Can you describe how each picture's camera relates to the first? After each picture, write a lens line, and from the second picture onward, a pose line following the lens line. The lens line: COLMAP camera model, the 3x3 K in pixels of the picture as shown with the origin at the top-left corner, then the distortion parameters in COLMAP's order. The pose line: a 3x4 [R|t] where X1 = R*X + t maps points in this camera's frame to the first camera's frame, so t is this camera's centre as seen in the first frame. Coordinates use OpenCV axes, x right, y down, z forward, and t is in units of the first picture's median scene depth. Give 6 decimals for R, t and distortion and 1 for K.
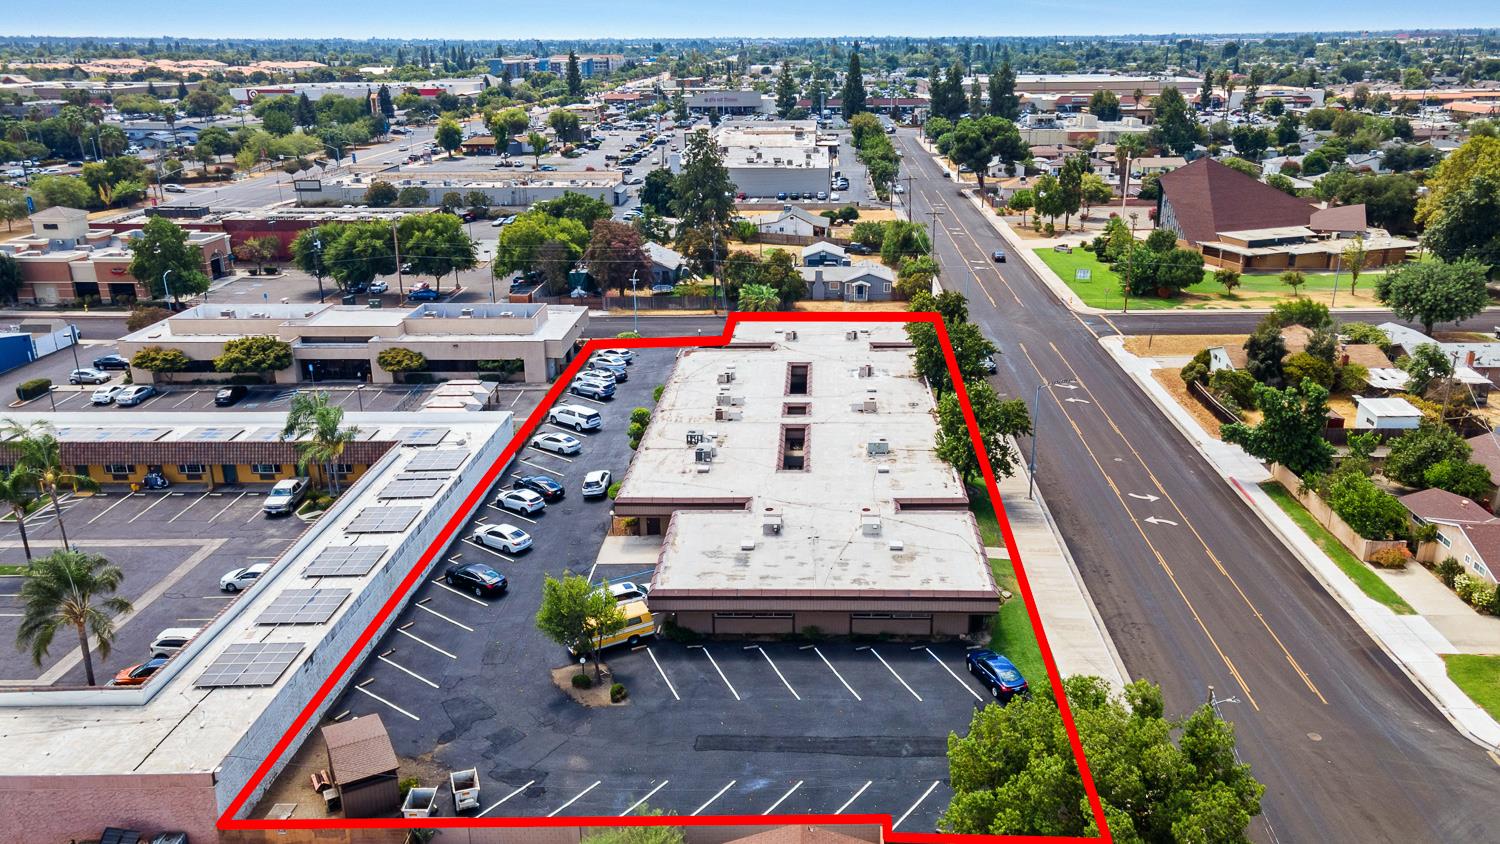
lens RADIAL K [[1123.7, 0, 794.3], [0, 1123.7, 424.1], [0, 0, 1]] dist [0.033360, 0.002749]
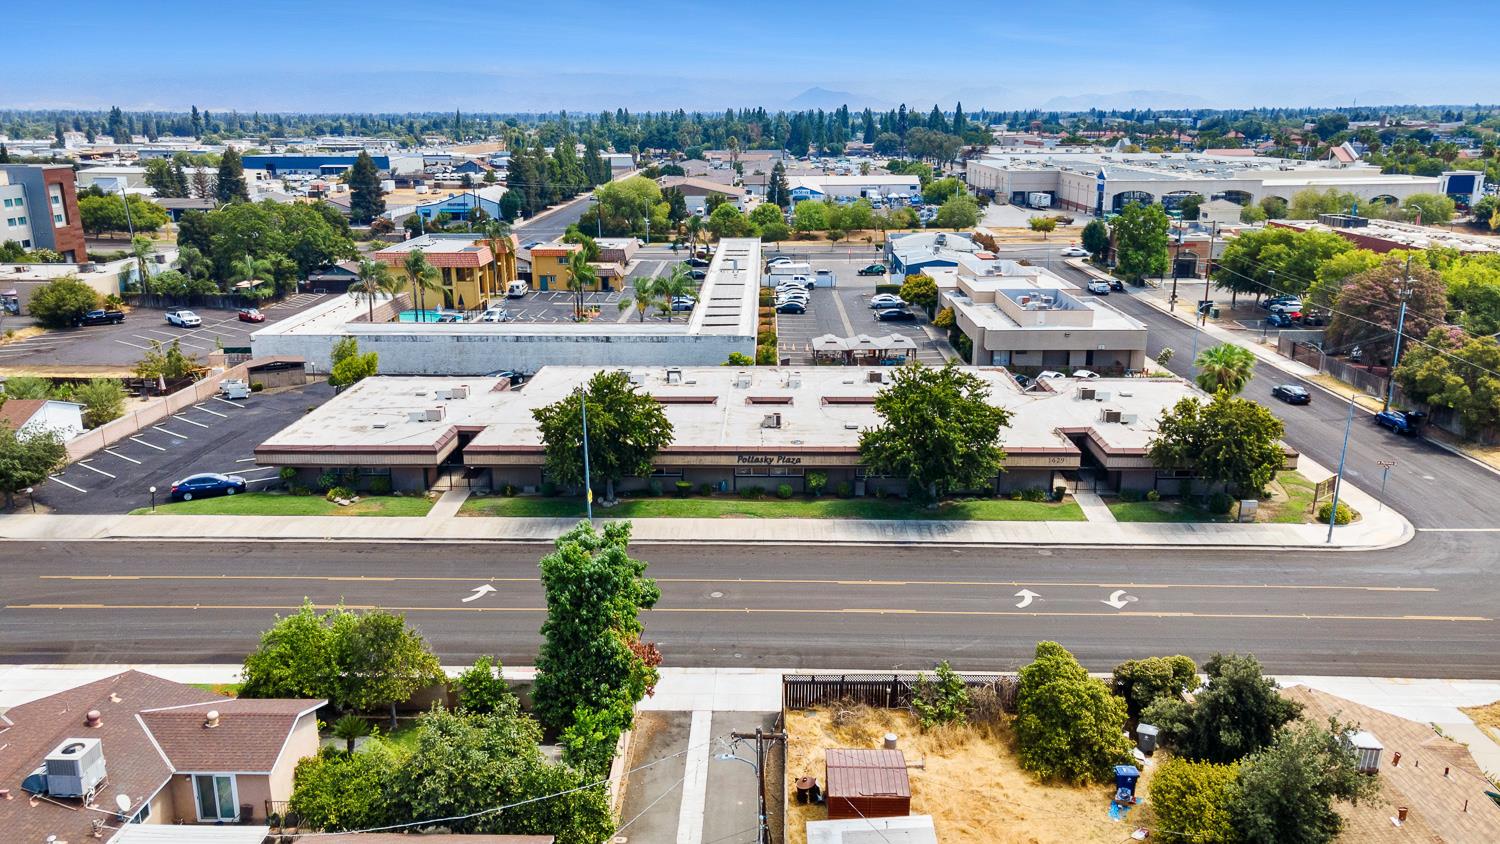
lens RADIAL K [[1103.5, 0, 748.6], [0, 1103.5, 418.0], [0, 0, 1]] dist [0.023762, 0.027453]
pose [[-0.005966, 0.272617, -0.962104, 0.730926], [-0.321208, 0.910613, 0.260018, -0.192379], [0.946990, 0.310587, 0.082134, 0.801126]]
